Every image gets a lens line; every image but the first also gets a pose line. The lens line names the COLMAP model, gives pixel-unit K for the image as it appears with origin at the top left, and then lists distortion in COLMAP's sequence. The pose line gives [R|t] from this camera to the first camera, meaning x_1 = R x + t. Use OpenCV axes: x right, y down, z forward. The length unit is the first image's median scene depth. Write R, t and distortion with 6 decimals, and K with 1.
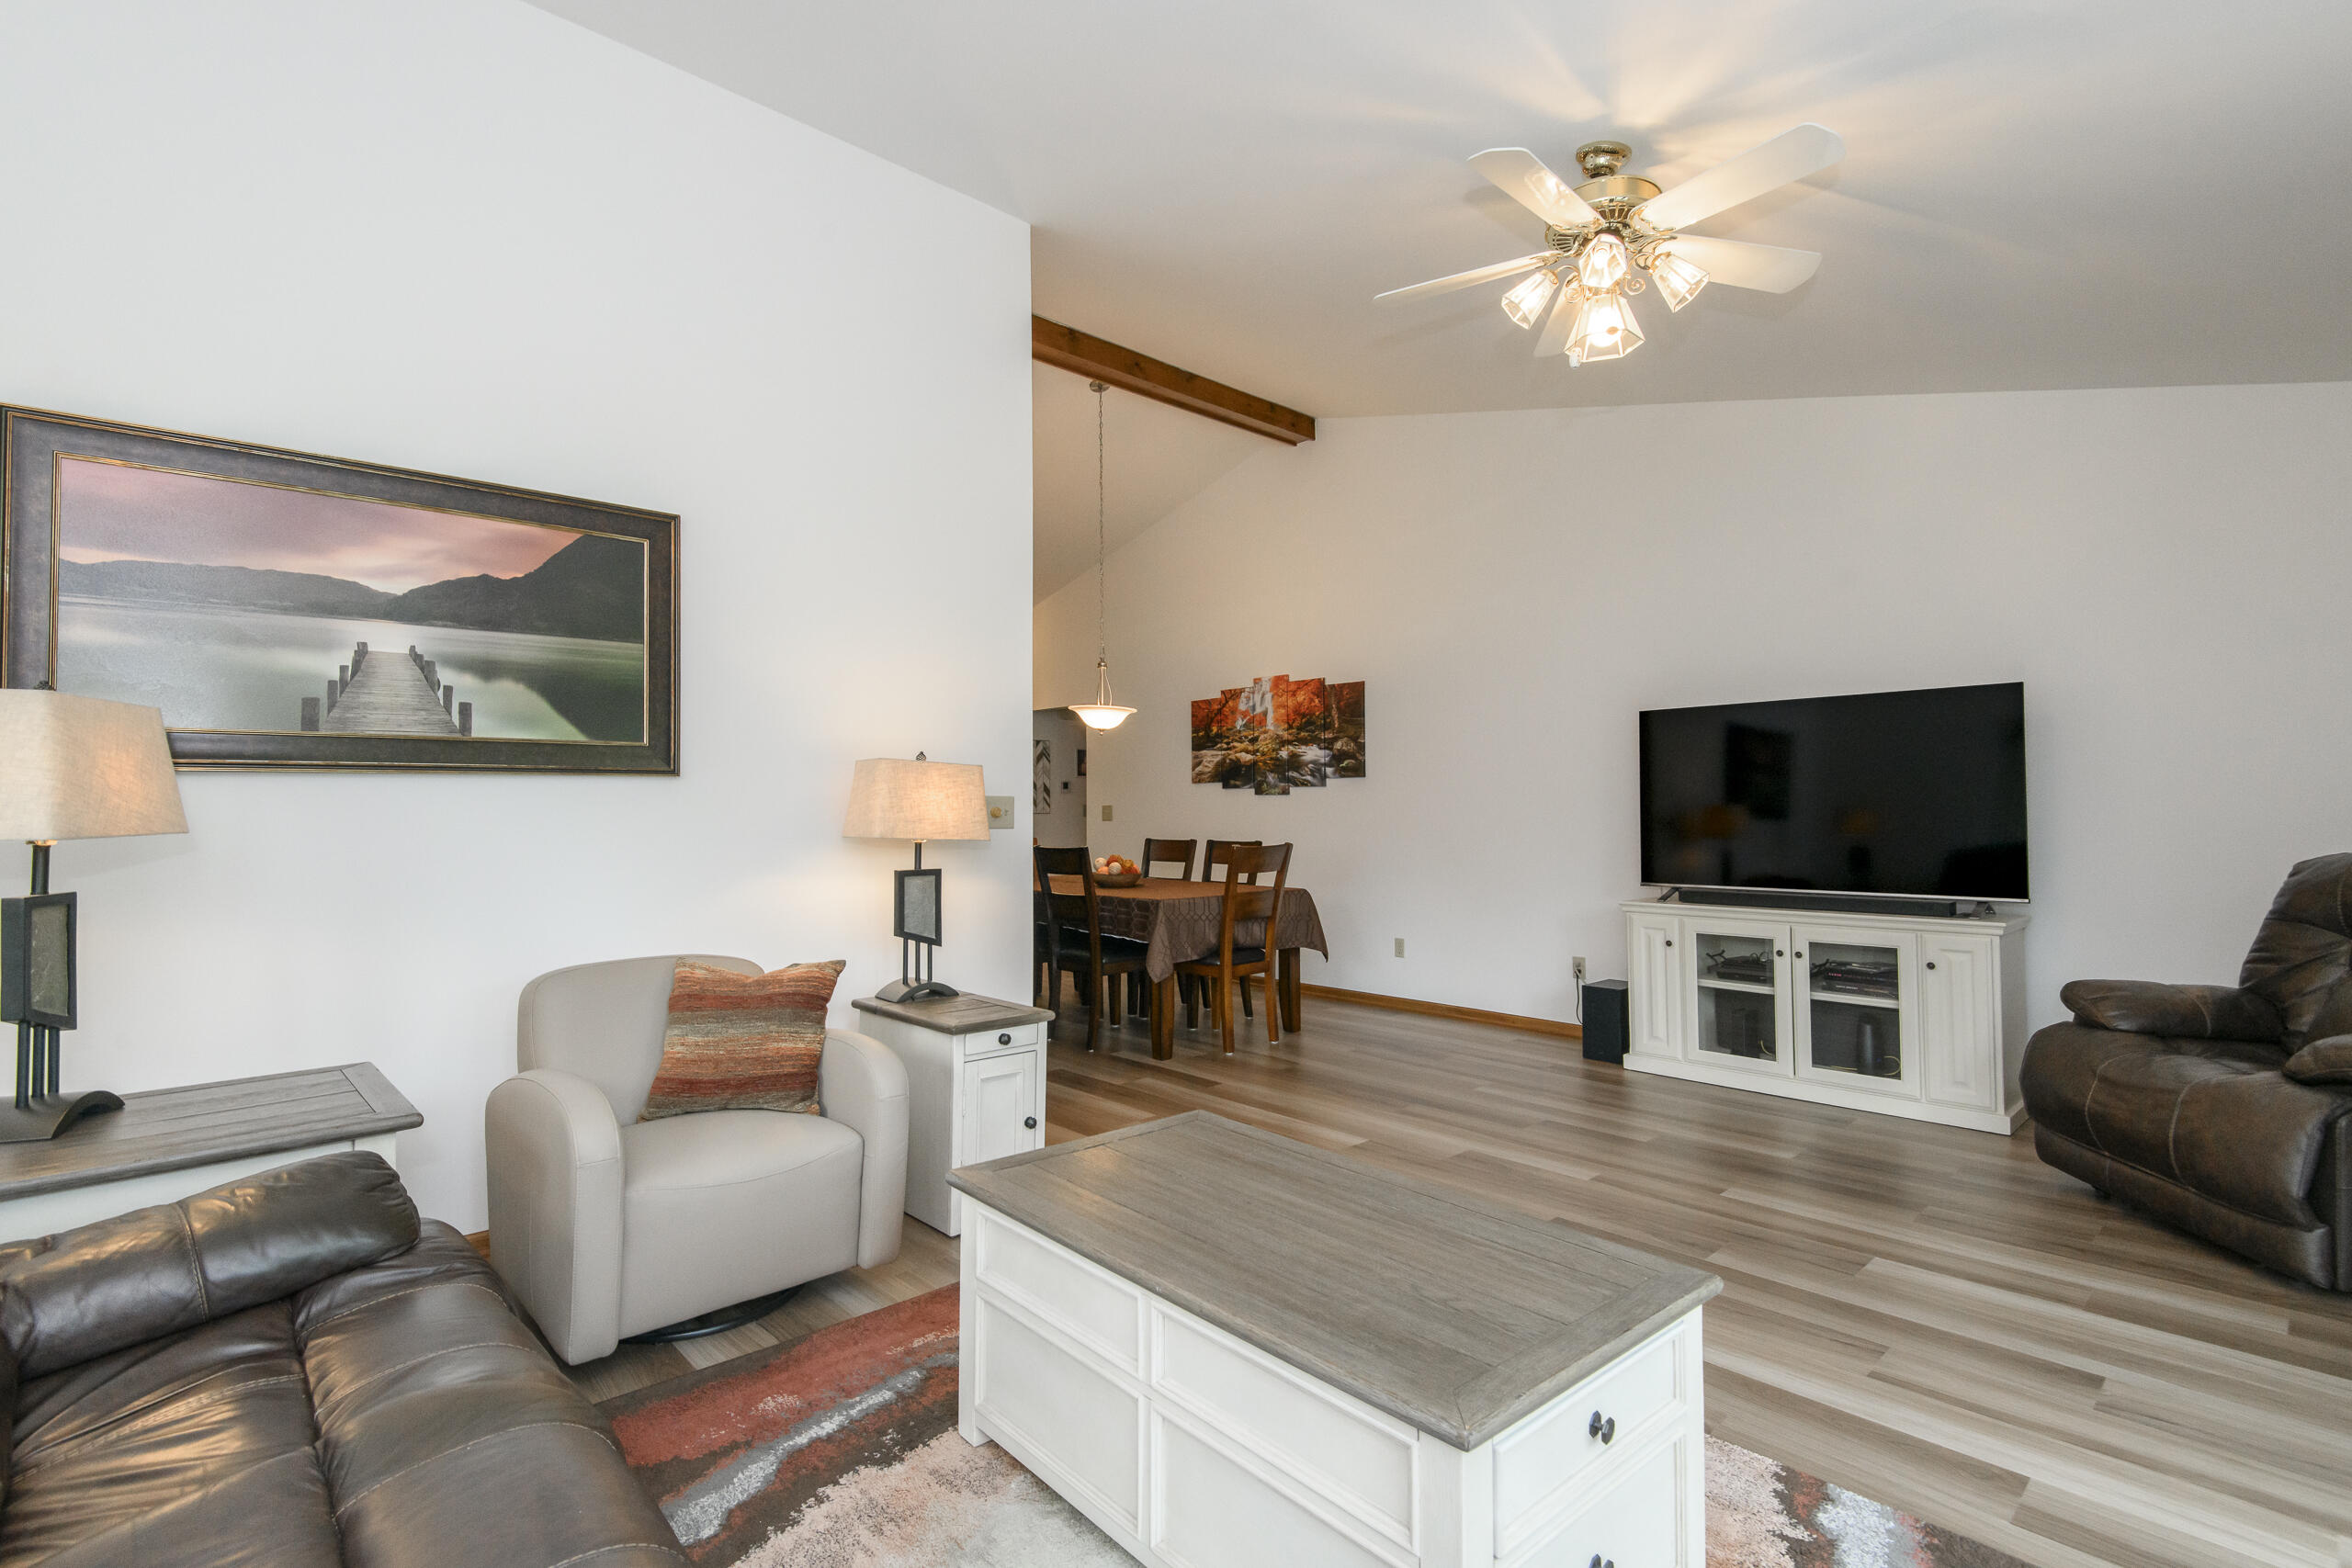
lens RADIAL K [[1068.9, 0, 1179.0], [0, 1068.9, 785.2], [0, 0, 1]] dist [0.044819, -0.032969]
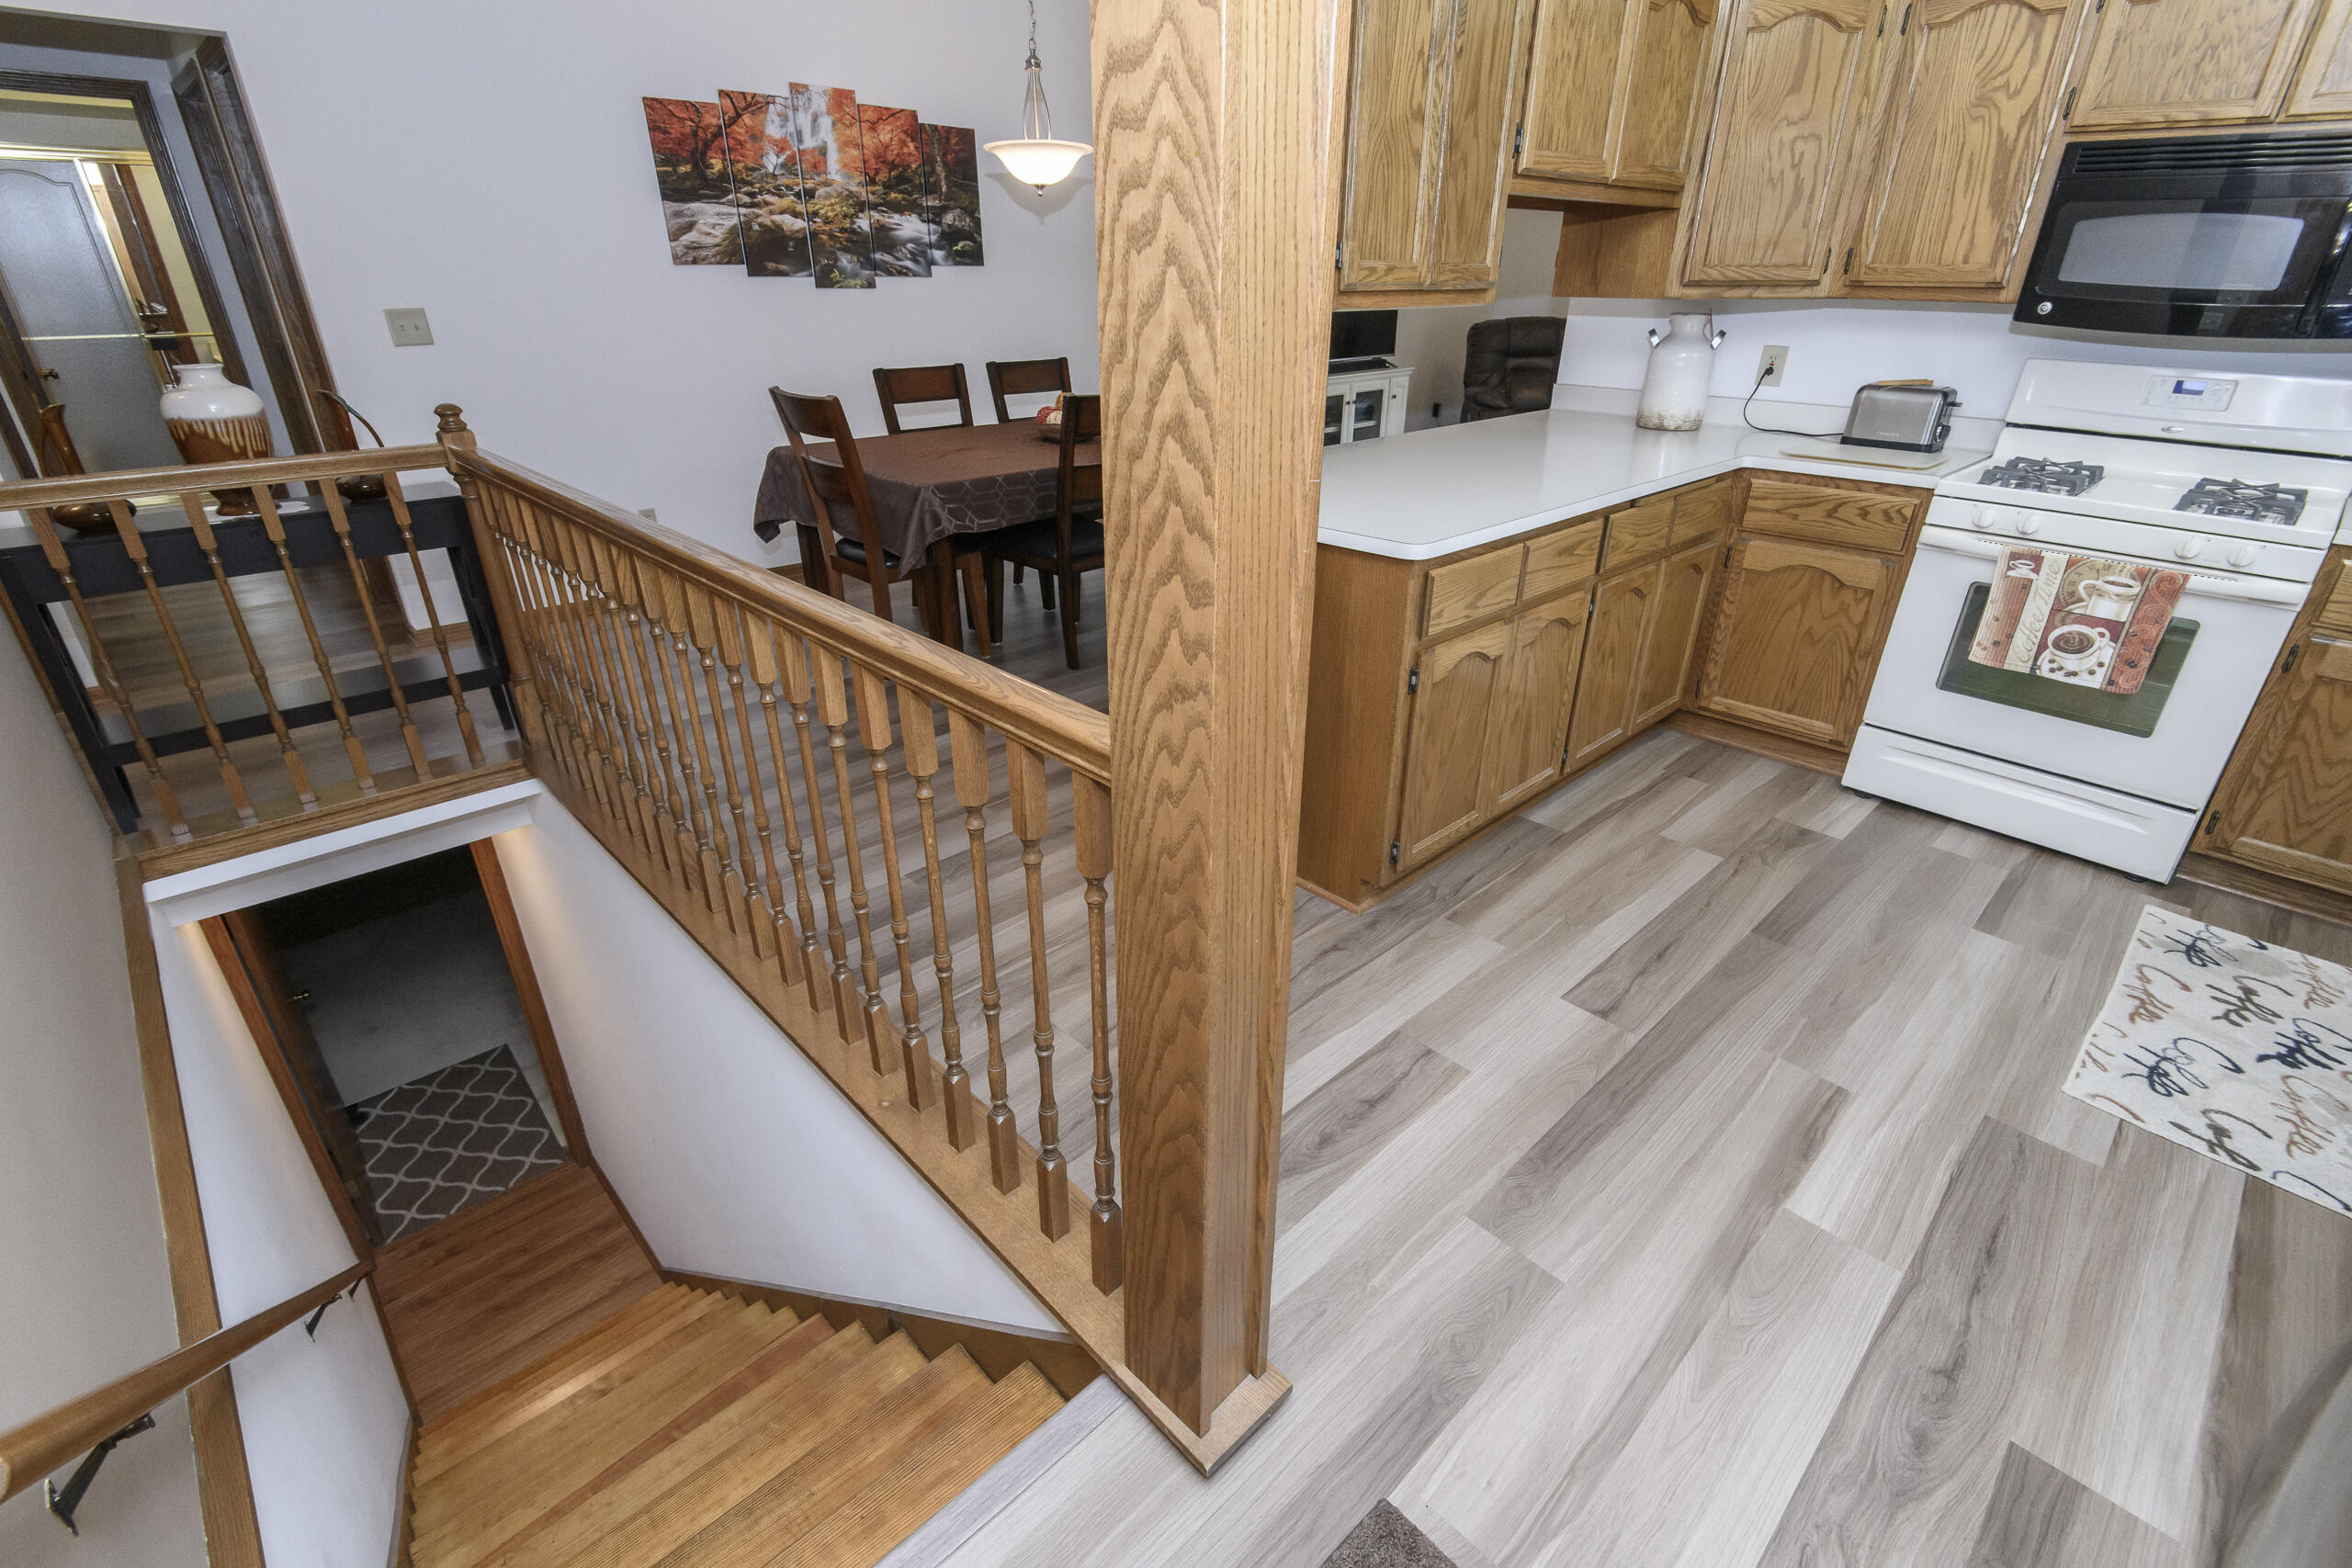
lens RADIAL K [[1064.4, 0, 1176.0], [0, 1064.4, 784.0], [0, 0, 1]] dist [0.031449, -0.024266]
pose [[-0.021563, -0.433841, 0.900731, -0.817315], [-0.028410, 0.900843, 0.433215, -0.010437], [-0.999364, -0.016248, -0.031751, 0.947354]]
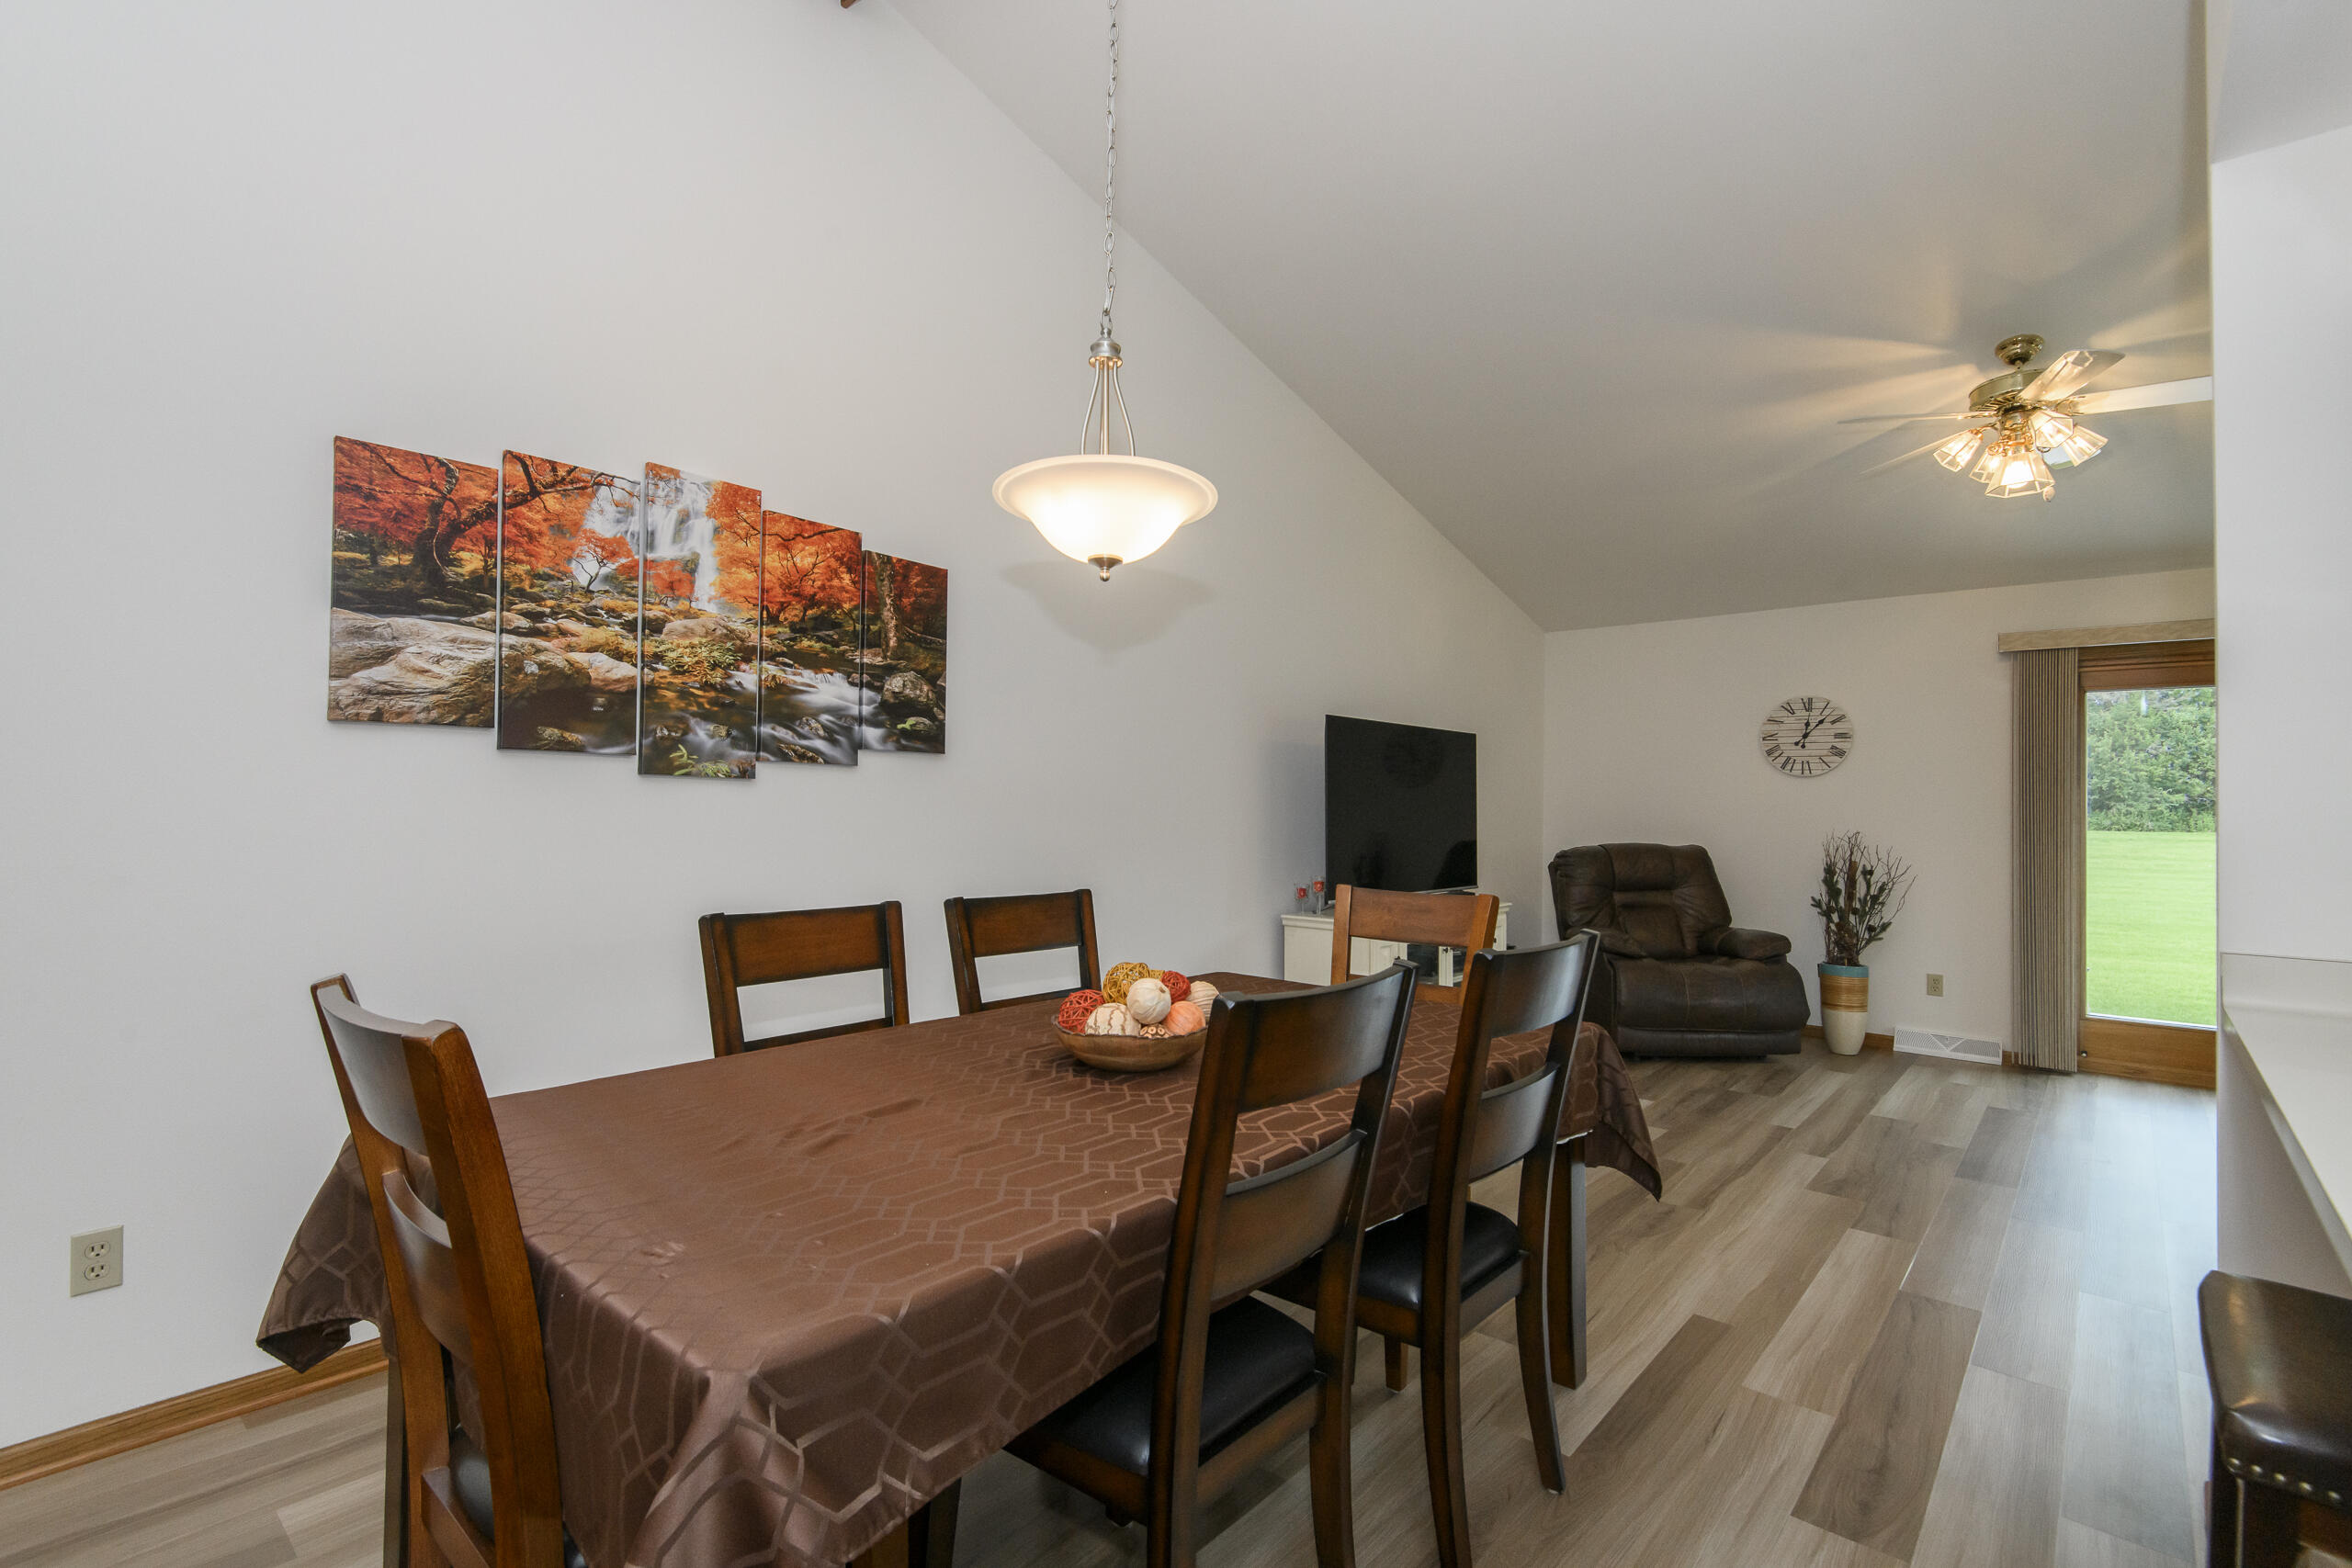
lens RADIAL K [[1068.9, 0, 1179.0], [0, 1068.9, 785.2], [0, 0, 1]] dist [0.044819, -0.032969]
pose [[-0.110038, 0.025995, 0.993587, -0.385920], [-0.037541, 0.998836, -0.030290, 0.020480], [-0.993218, -0.040633, -0.108934, 1.025560]]
